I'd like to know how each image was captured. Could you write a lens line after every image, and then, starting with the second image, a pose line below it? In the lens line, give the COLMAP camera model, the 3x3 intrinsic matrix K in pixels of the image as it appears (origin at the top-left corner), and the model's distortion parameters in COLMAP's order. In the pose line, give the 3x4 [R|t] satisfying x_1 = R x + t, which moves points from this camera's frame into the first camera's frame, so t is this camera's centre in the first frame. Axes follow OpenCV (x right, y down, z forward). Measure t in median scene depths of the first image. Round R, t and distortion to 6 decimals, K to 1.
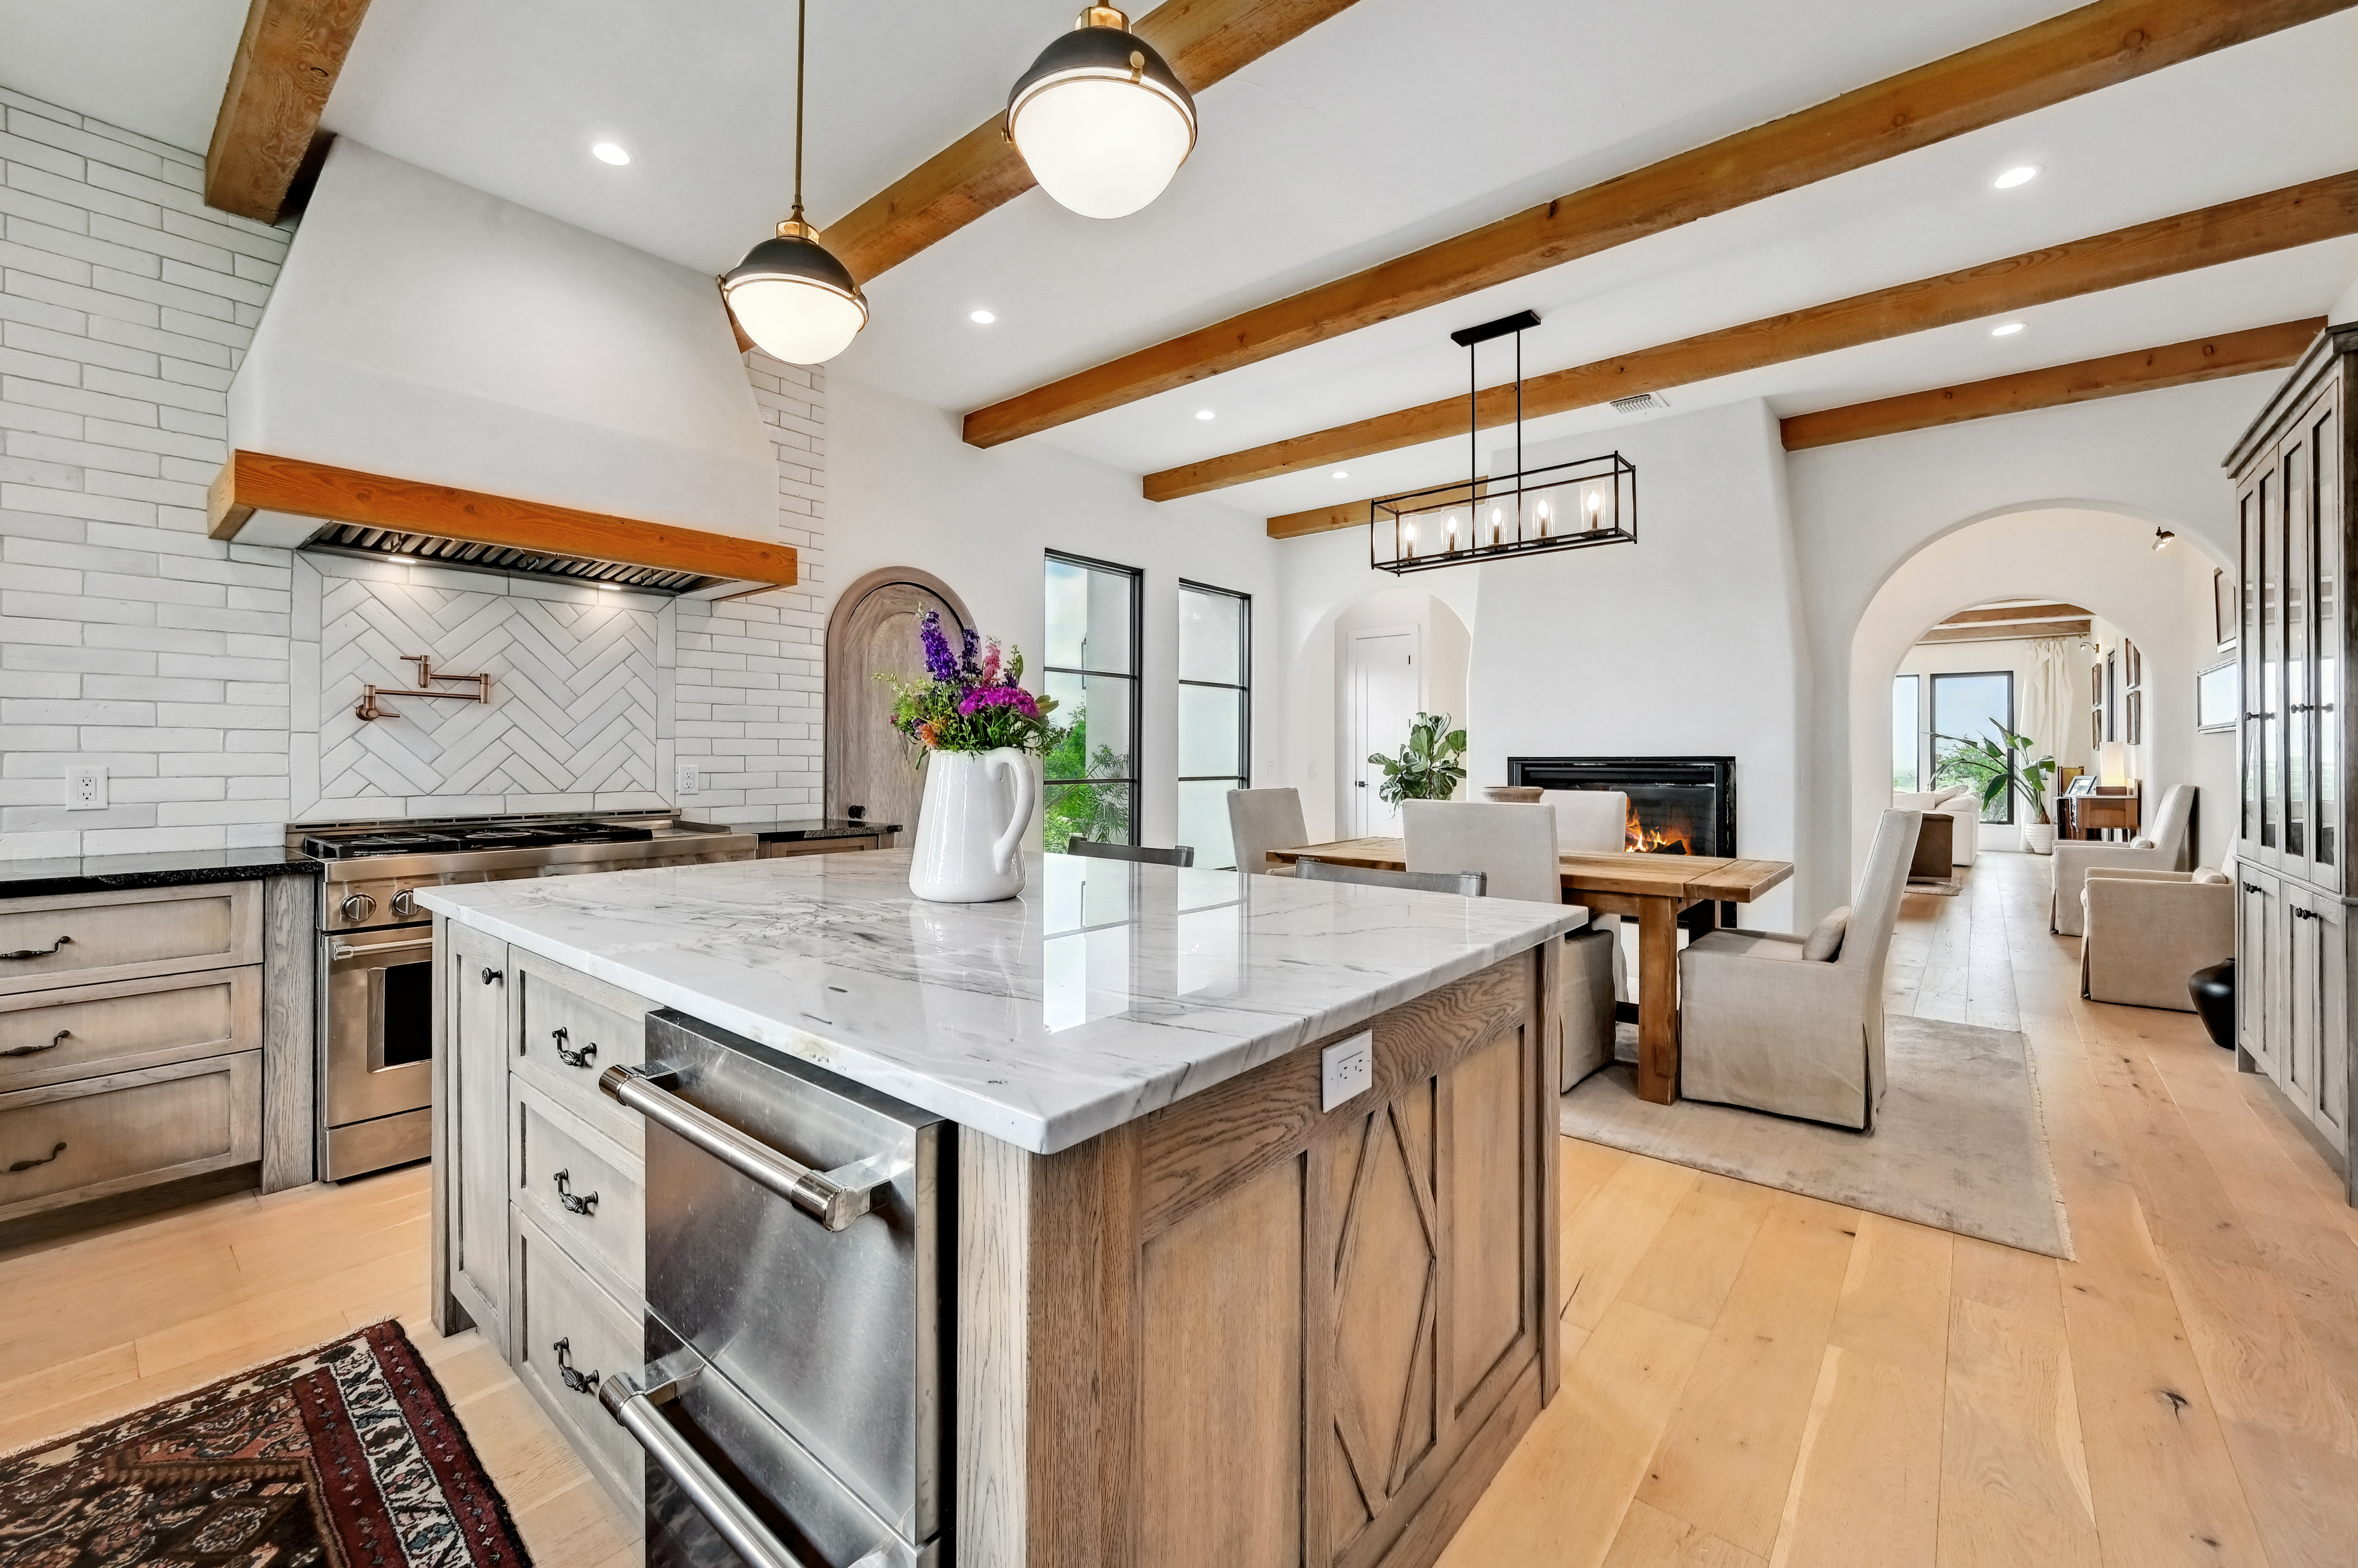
lens RADIAL K [[952.5, 0, 1171.9], [0, 952.5, 767.1], [0, 0, 1]] dist [-0.007601, 0.000624]
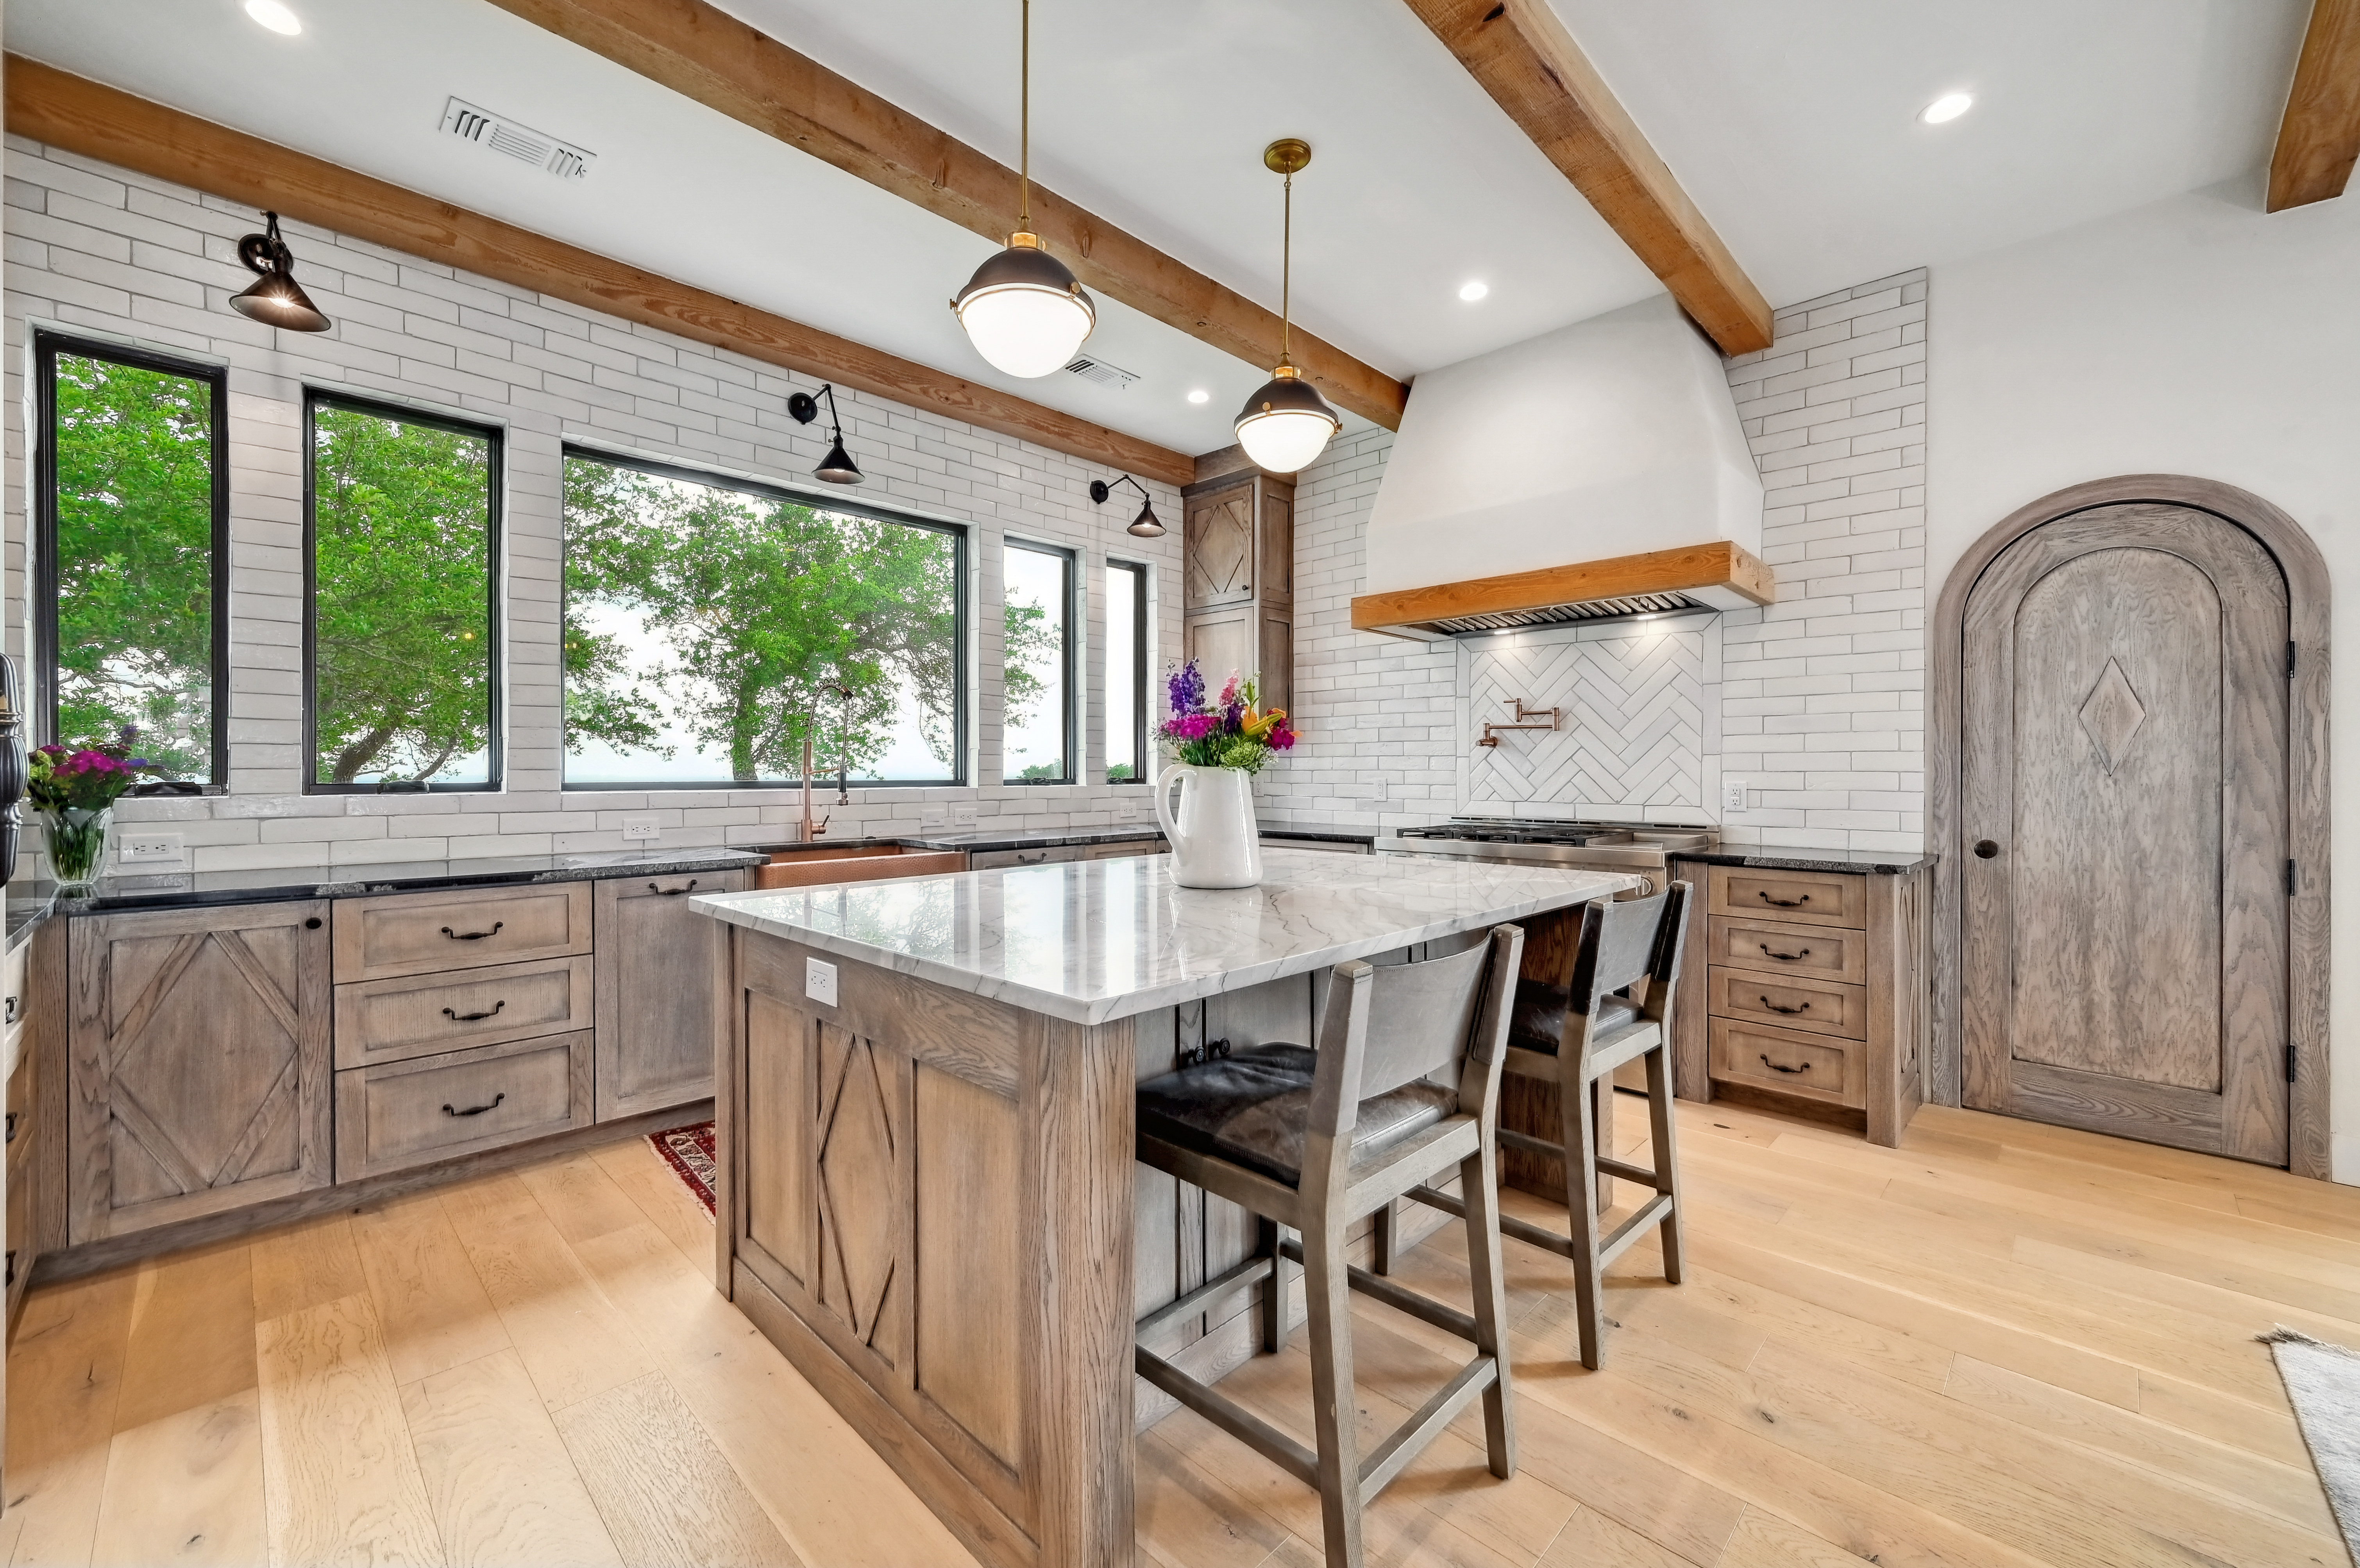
lens RADIAL K [[953.3, 0, 1174.9], [0, 953.3, 773.4], [0, 0, 1]] dist [-0.007601, 0.000624]
pose [[-0.084649, -0.001657, -0.996409, 0.554700], [-0.010942, 0.999940, -0.000733, -0.003986], [0.996351, 0.010841, -0.084662, 0.569511]]
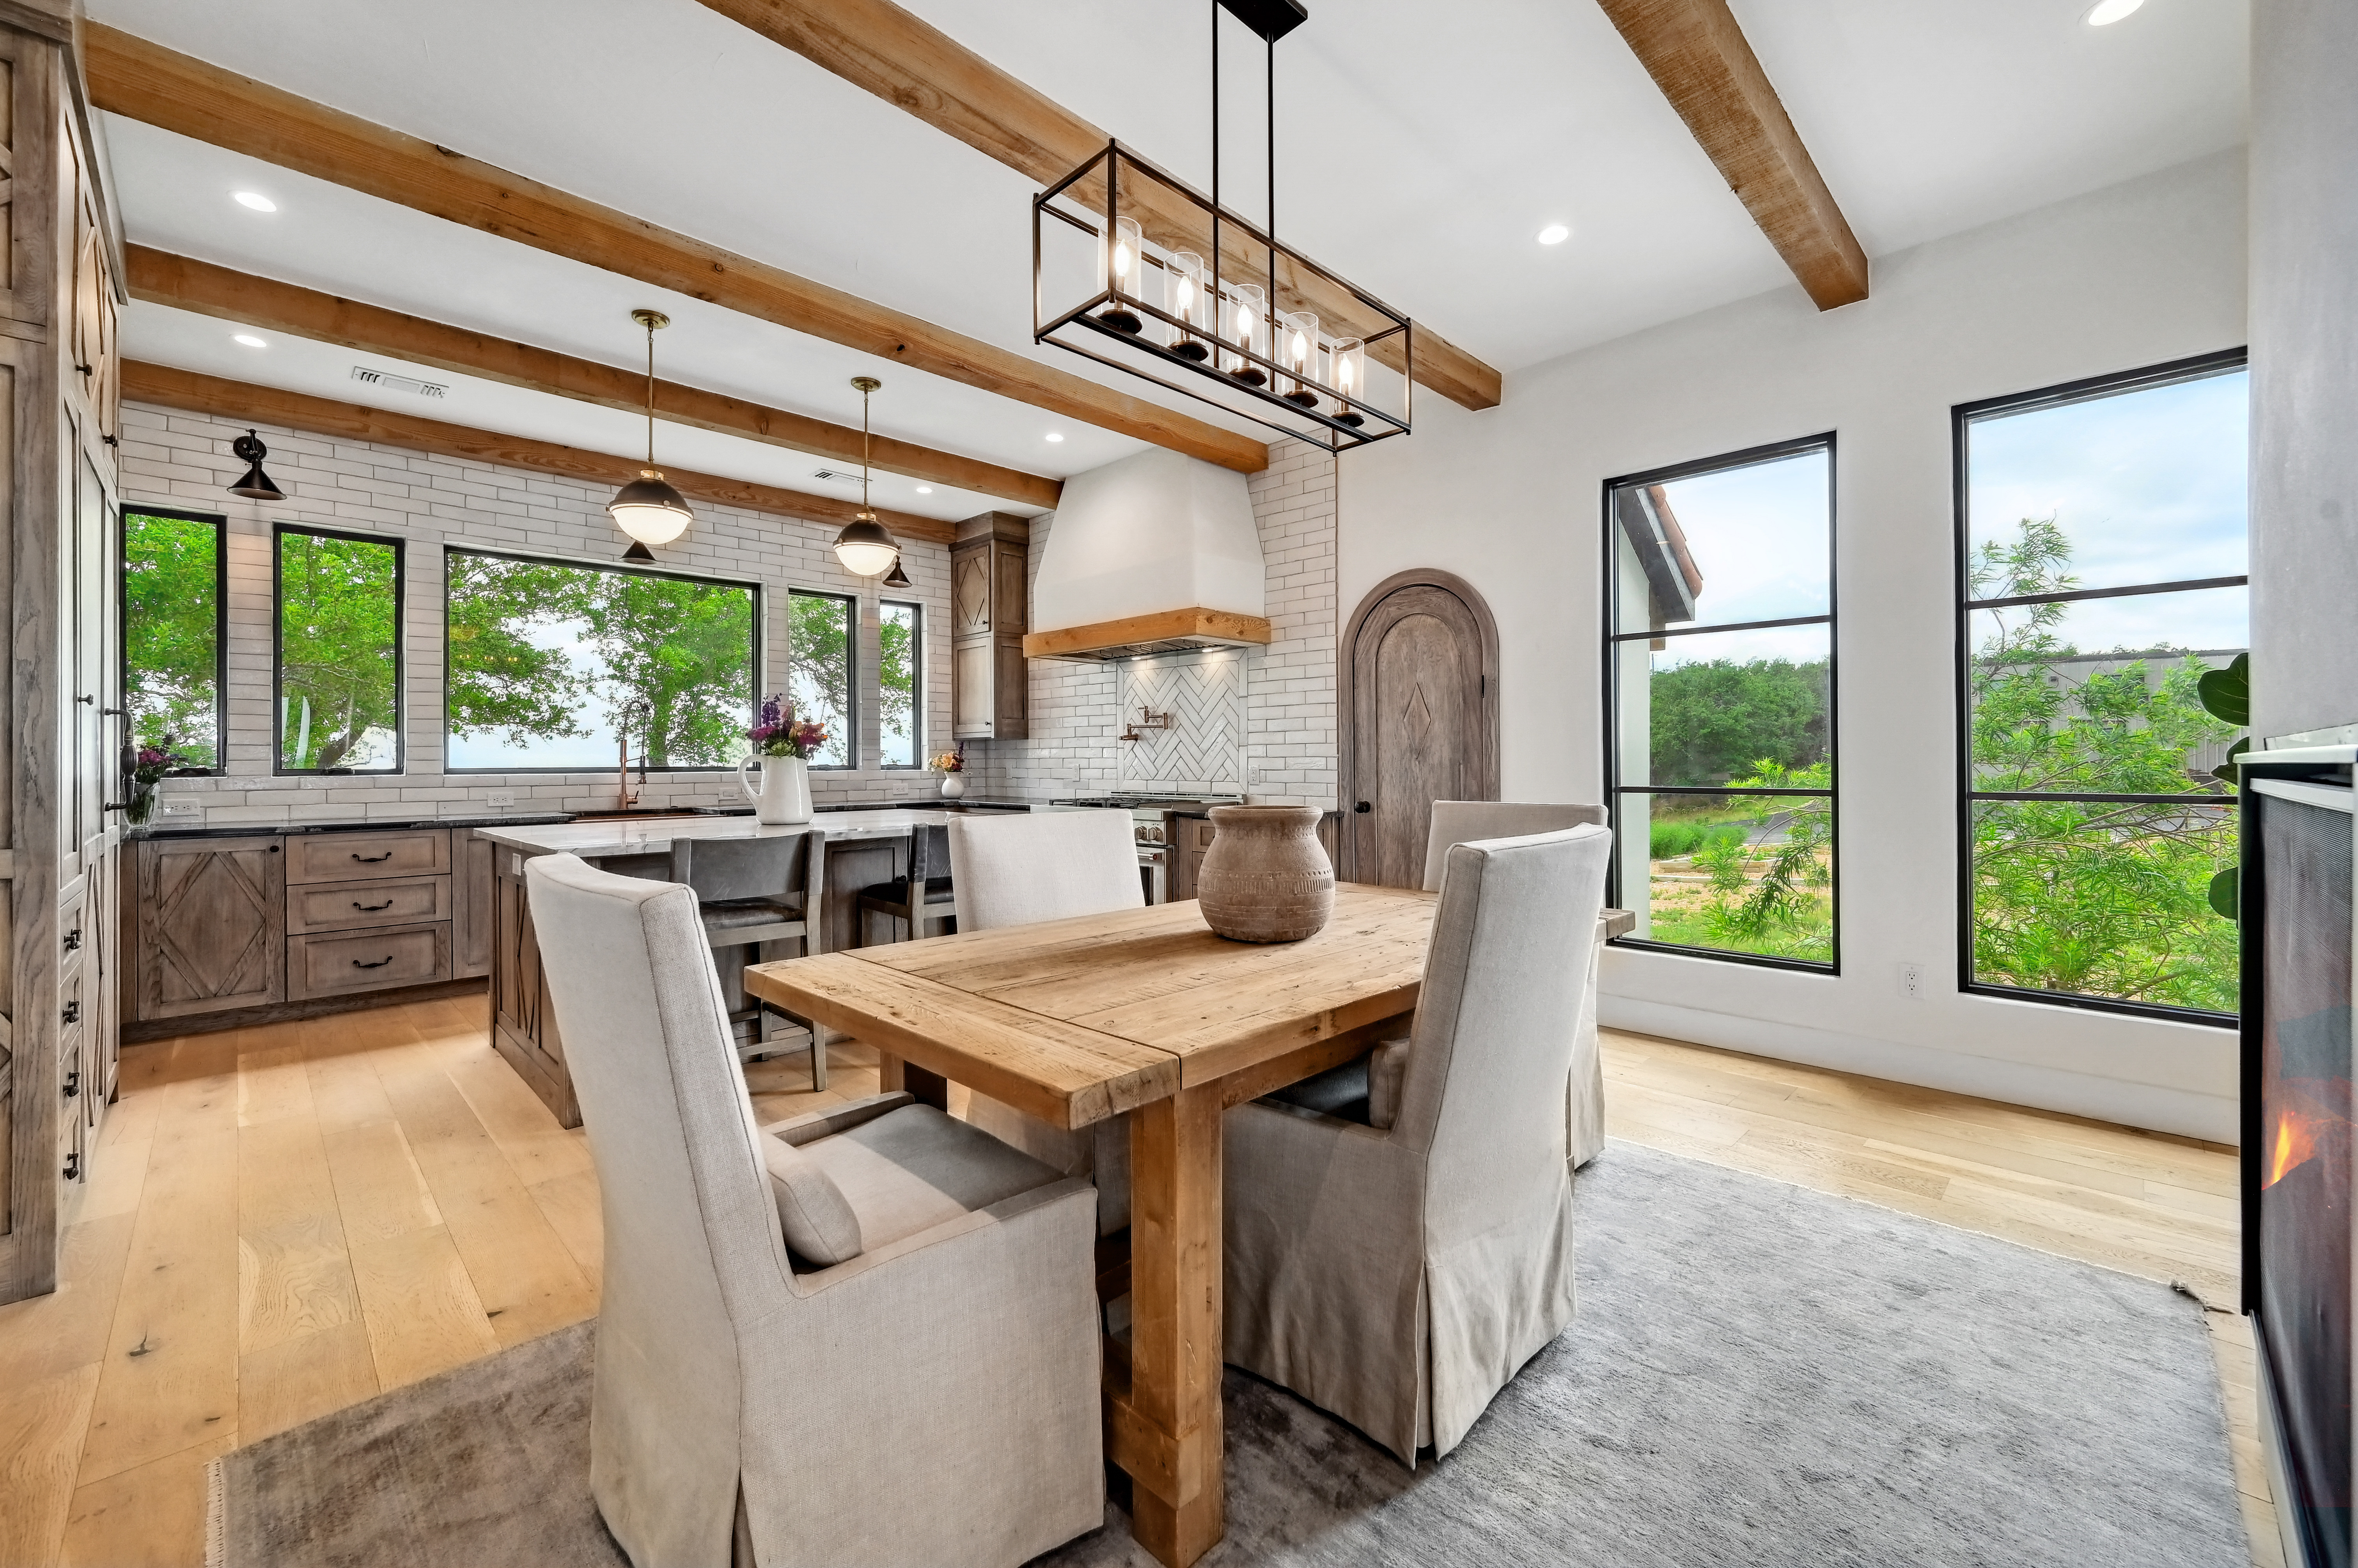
lens RADIAL K [[952.6, 0, 1174.9], [0, 952.6, 754.4], [0, 0, 1]] dist [-0.007601, 0.000624]
pose [[-0.089295, -0.008548, -0.995969, 1.001932], [-0.005755, 0.999951, -0.008066, -0.005336], [0.995989, 0.005011, -0.089340, 1.116266]]
